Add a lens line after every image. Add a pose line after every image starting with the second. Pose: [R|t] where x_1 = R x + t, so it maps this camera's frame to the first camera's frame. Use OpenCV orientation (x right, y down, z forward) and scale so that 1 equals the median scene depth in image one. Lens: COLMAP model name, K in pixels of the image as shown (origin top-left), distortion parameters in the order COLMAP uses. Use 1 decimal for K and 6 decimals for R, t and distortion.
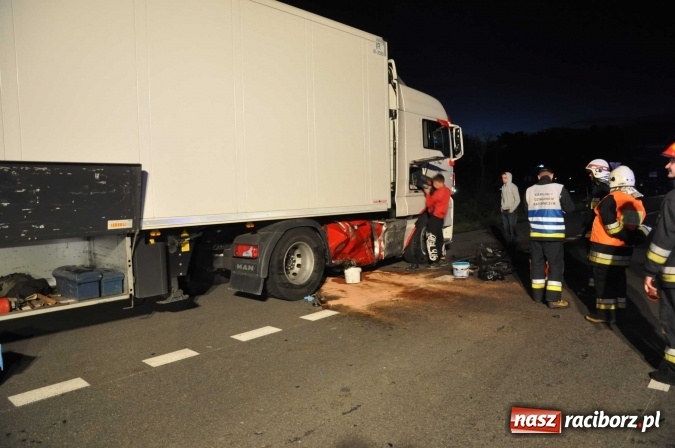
lens RADIAL K [[462.1, 0, 337.5], [0, 462.1, 224.0], [0, 0, 1]] dist [-0.118953, 0.083690]
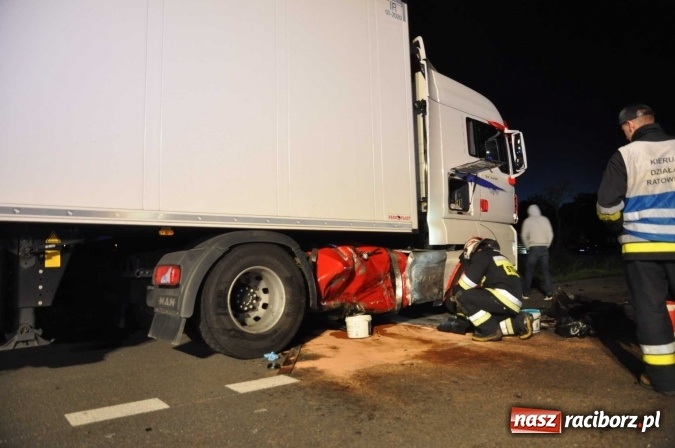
lens RADIAL K [[462.1, 0, 337.5], [0, 462.1, 224.0], [0, 0, 1]] dist [-0.118953, 0.083690]
pose [[0.988441, -0.012631, -0.151078, 0.105153], [-0.009587, 0.989321, -0.145438, 0.061433], [0.151301, 0.145205, 0.977765, 0.320660]]
